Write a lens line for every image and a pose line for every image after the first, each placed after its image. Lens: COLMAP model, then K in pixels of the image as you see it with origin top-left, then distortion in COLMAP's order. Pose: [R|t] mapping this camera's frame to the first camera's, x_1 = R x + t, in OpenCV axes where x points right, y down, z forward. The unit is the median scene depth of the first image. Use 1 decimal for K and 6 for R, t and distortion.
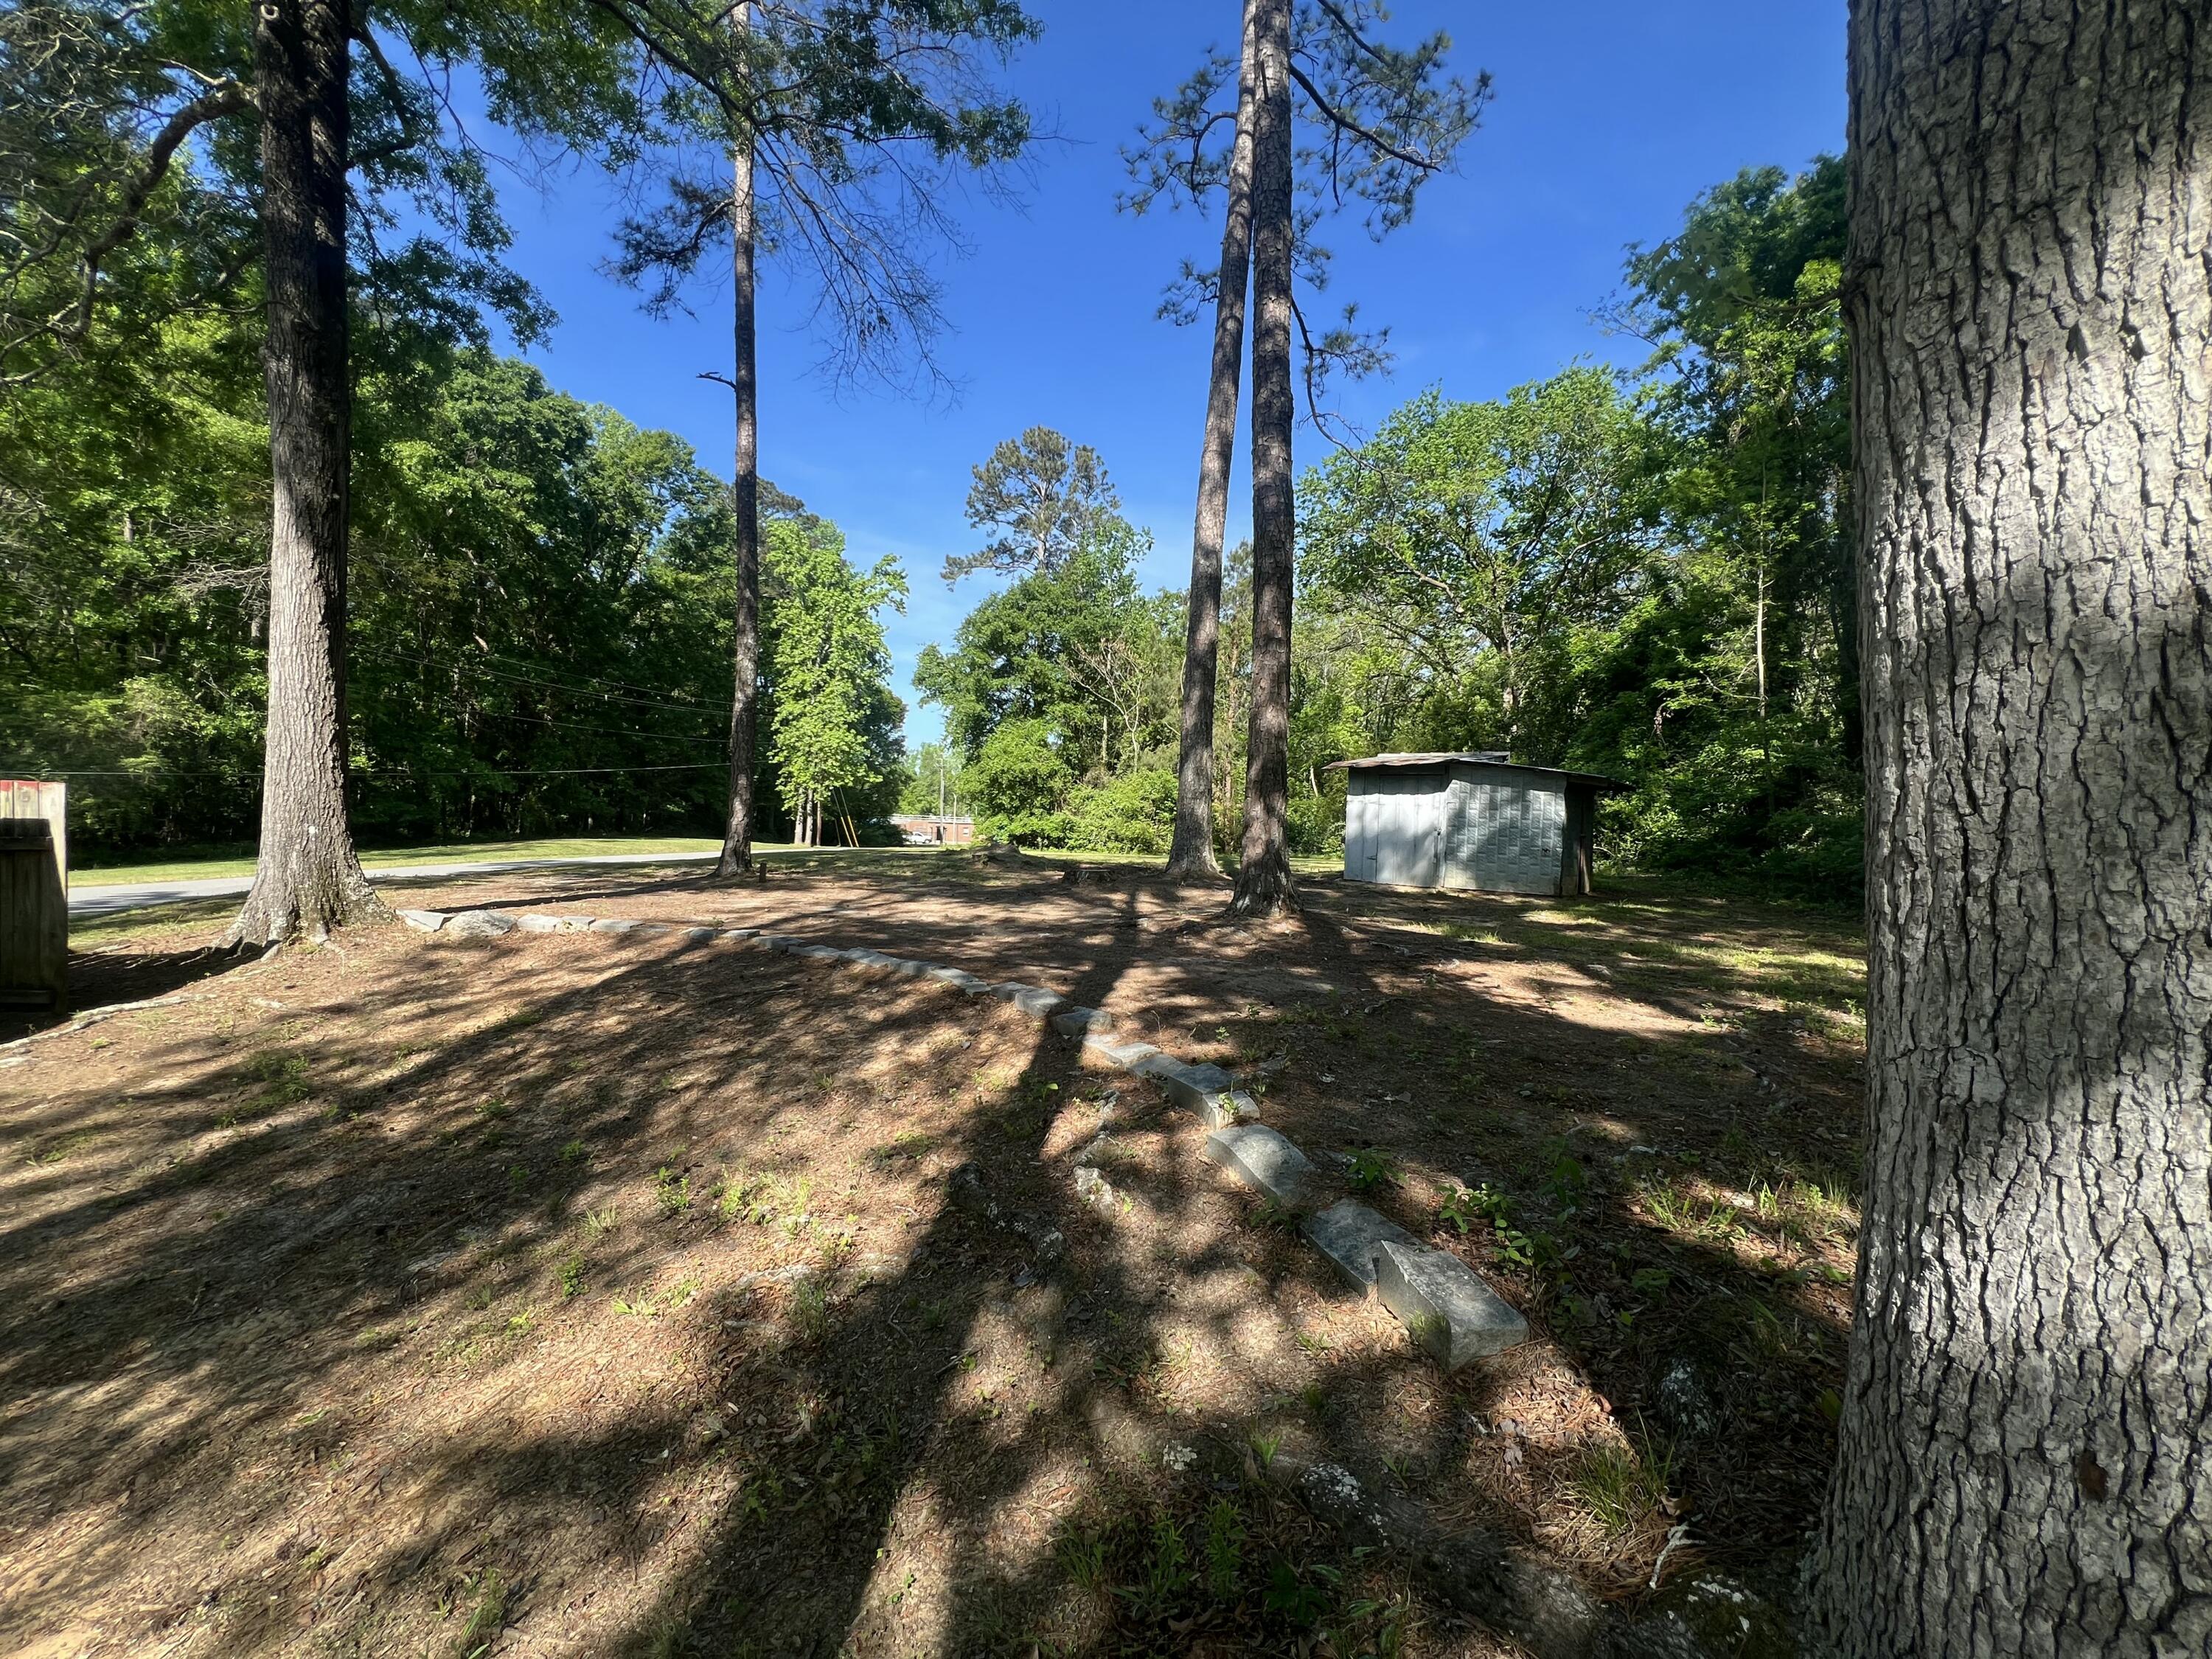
lens RADIAL K [[892.7, 0, 1102.3], [0, 892.7, 821.9], [0, 0, 1]] dist [-0.001010, 0.000225]
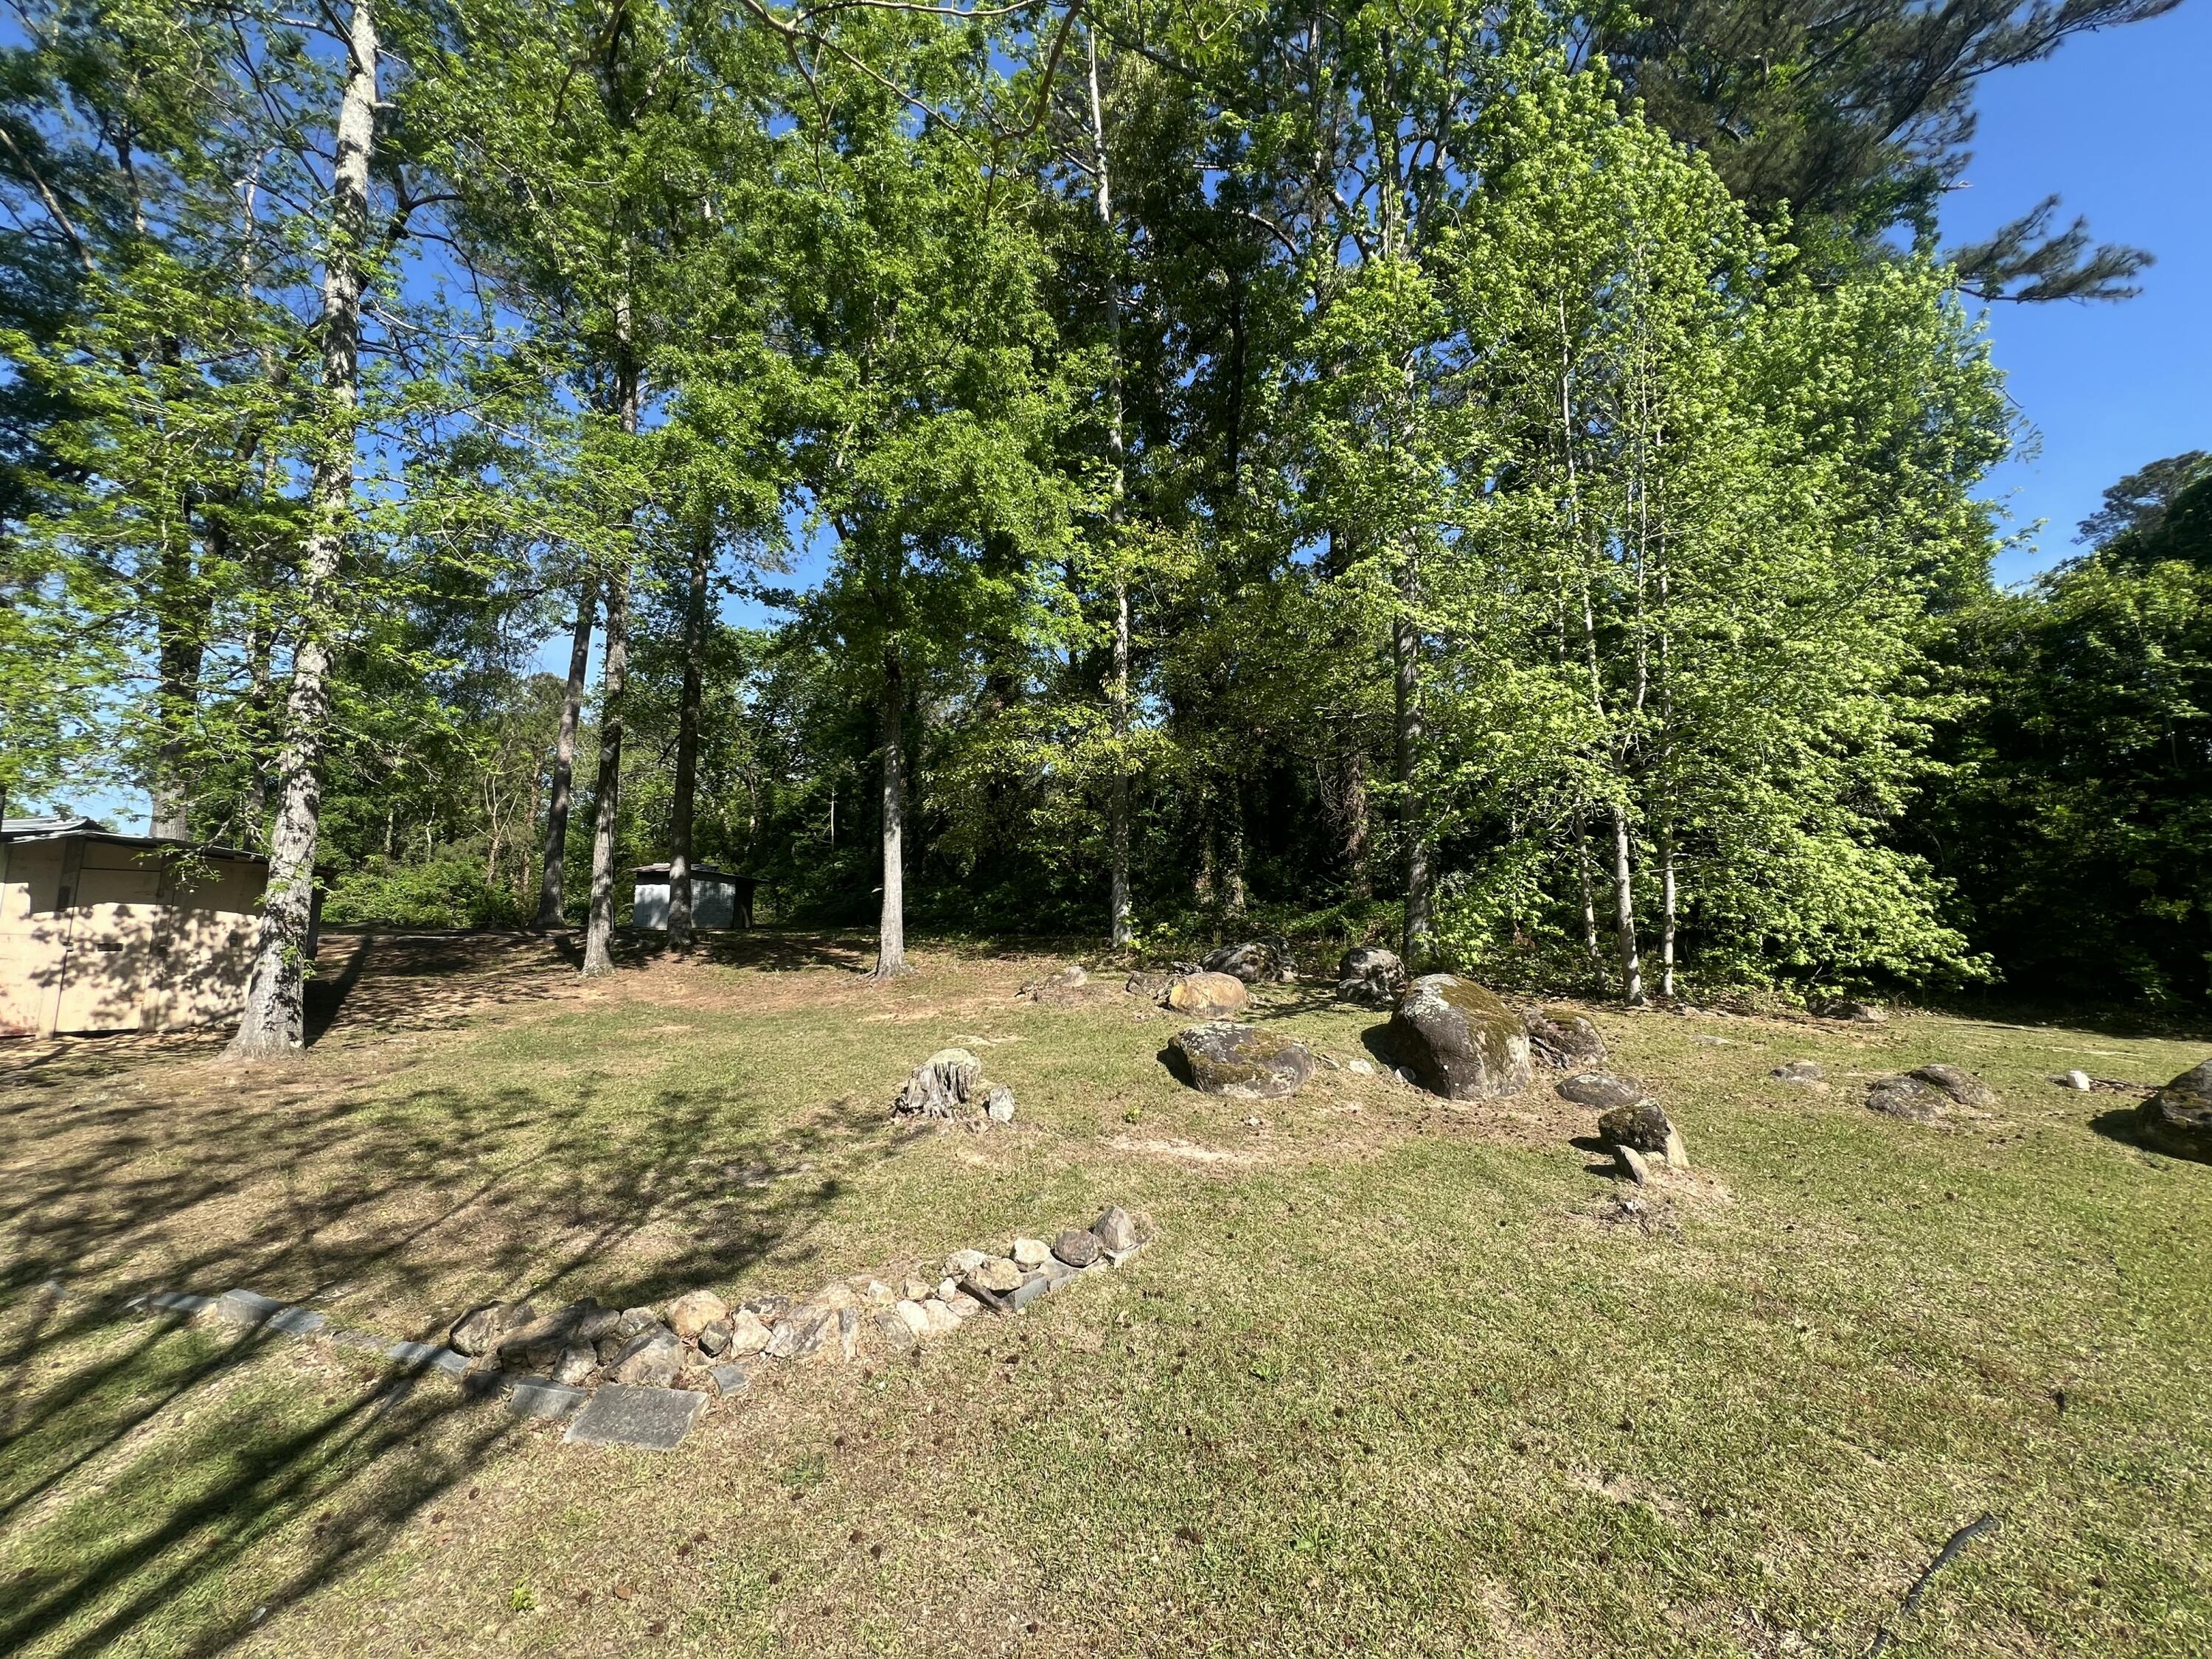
lens RADIAL K [[888.4, 0, 1100.7], [0, 888.4, 823.2], [0, 0, 1]] dist [-0.000659, 0.000669]
pose [[0.732219, 0.047294, 0.679425, -0.104289], [0.019027, 0.995776, -0.089820, 0.011517], [-0.680803, 0.078696, 0.728227, -0.381029]]
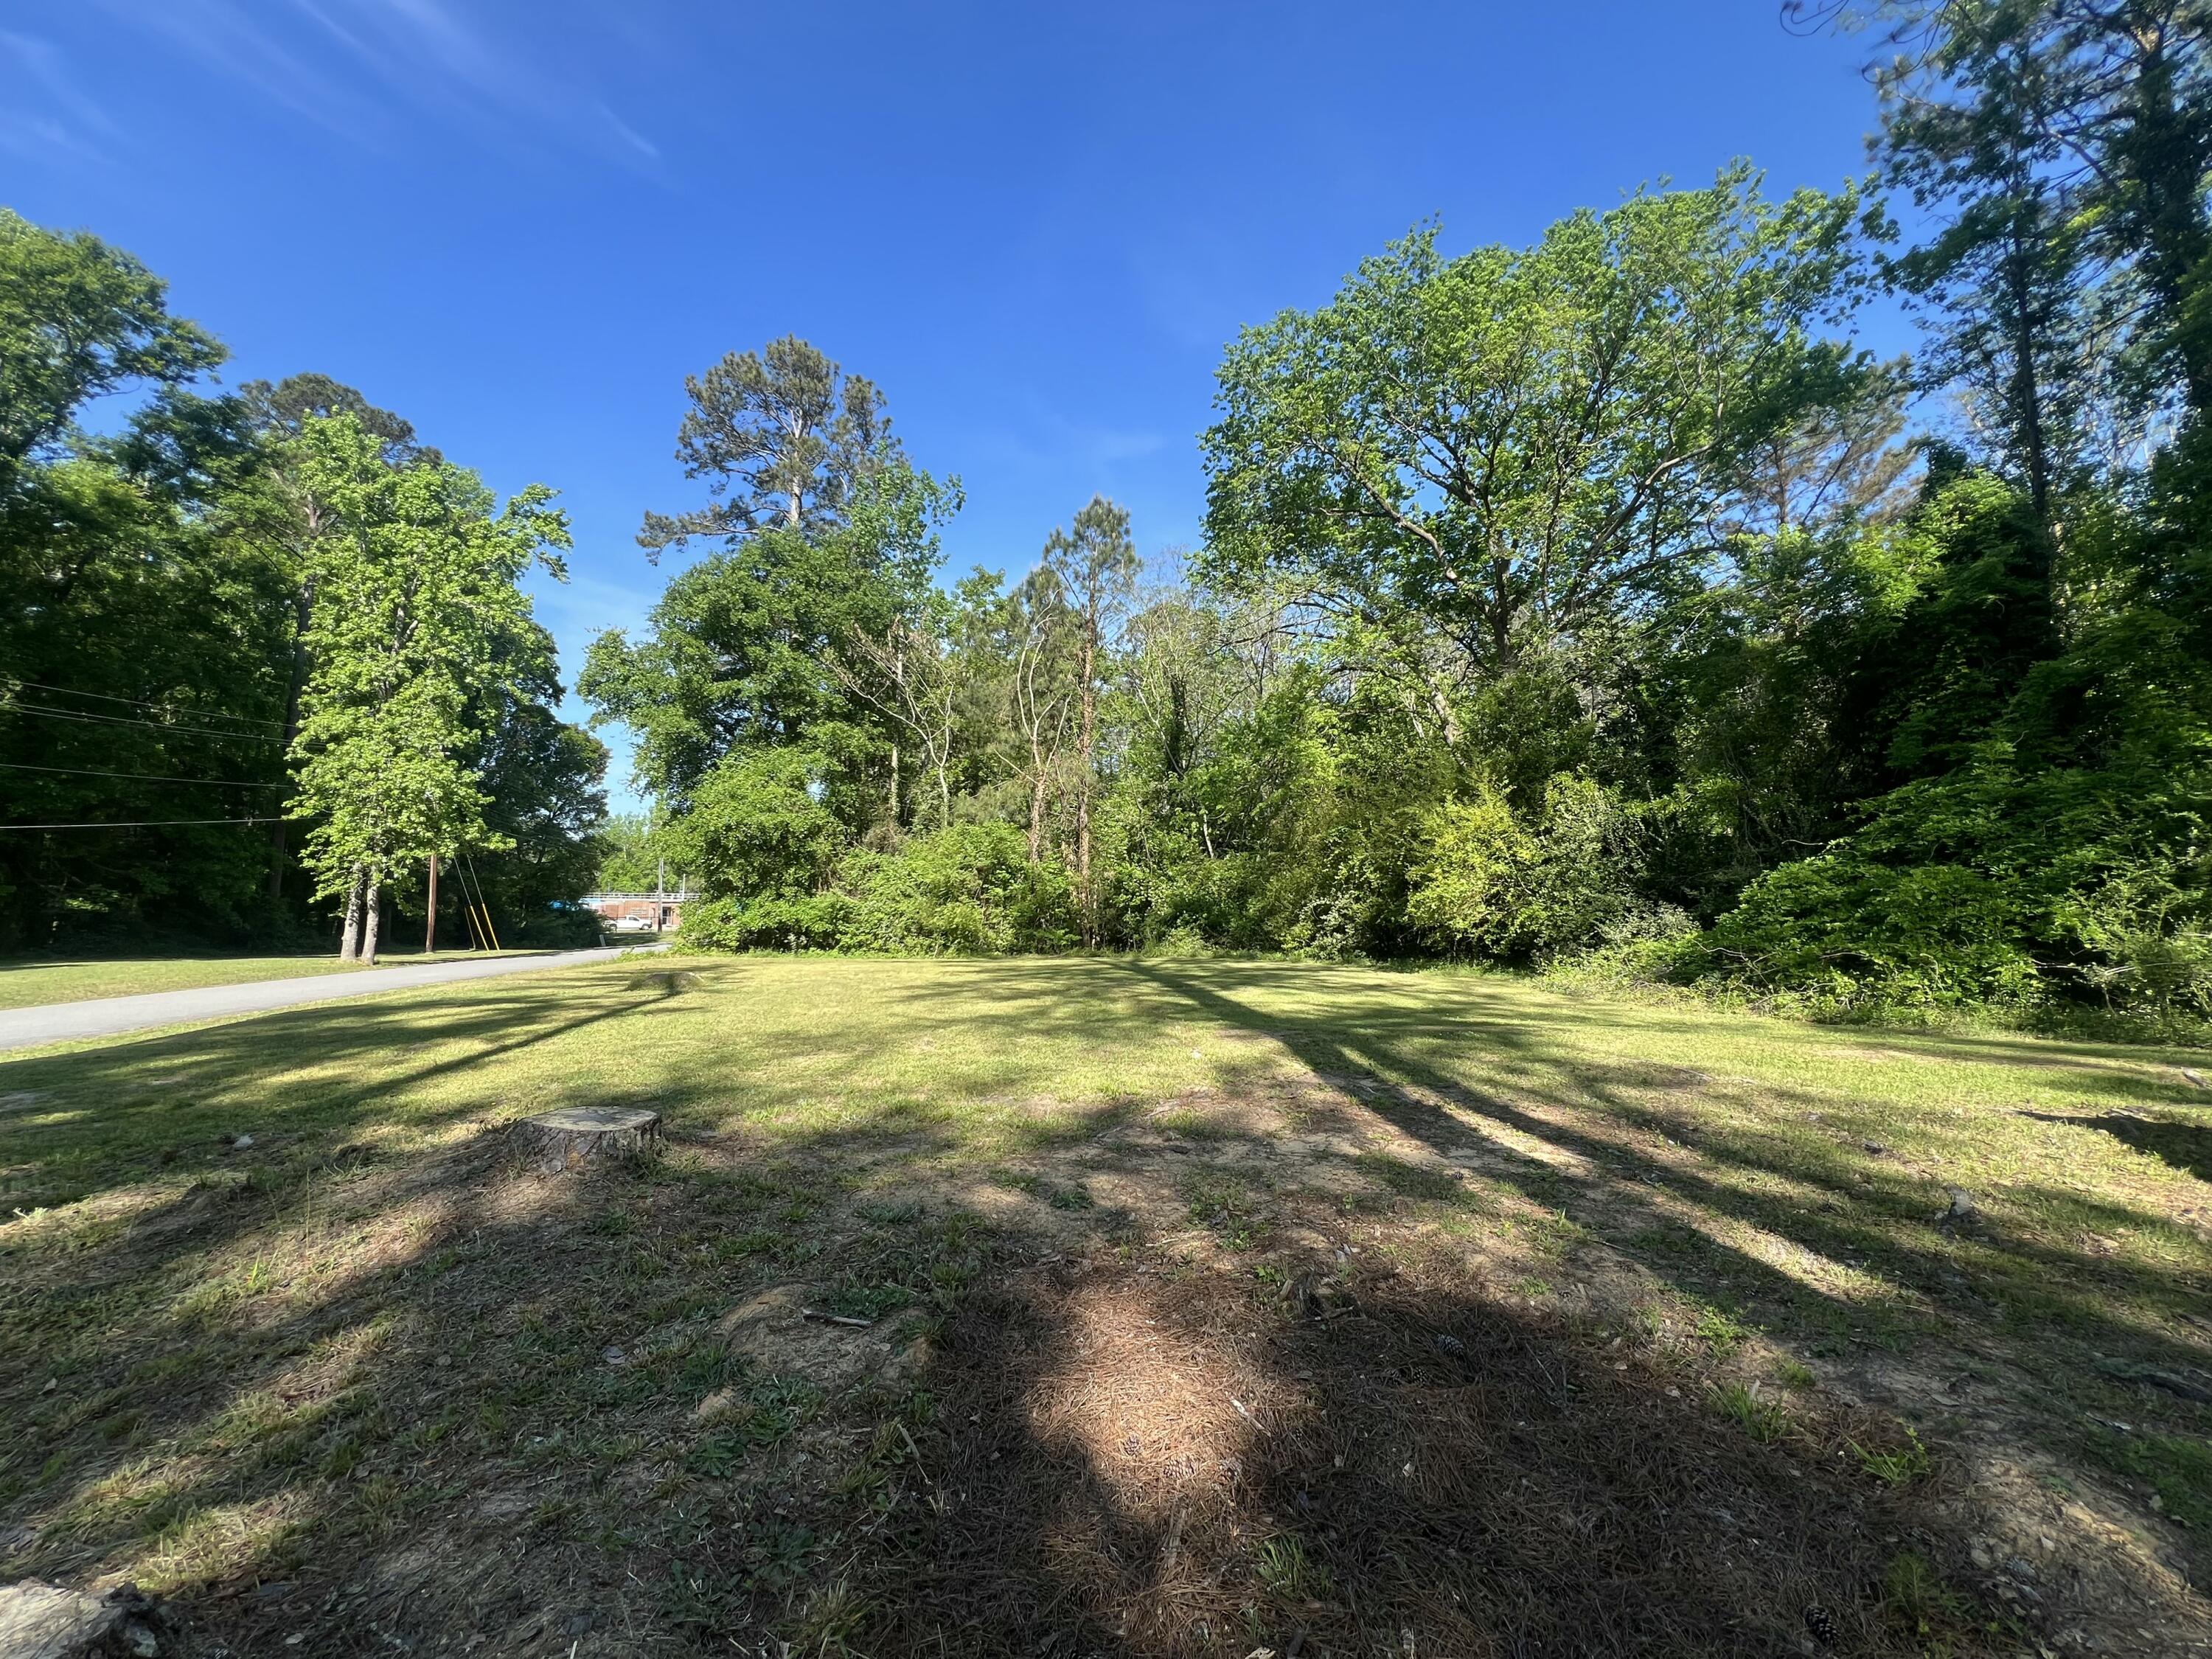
lens RADIAL K [[889.4, 0, 1104.9], [0, 889.4, 821.2], [0, 0, 1]] dist [0.000307, 0.000031]
pose [[0.965515, -0.009176, 0.260185, -0.020545], [0.028476, 0.997105, -0.070505, -0.010478], [-0.258785, 0.075482, 0.962981, 0.336776]]
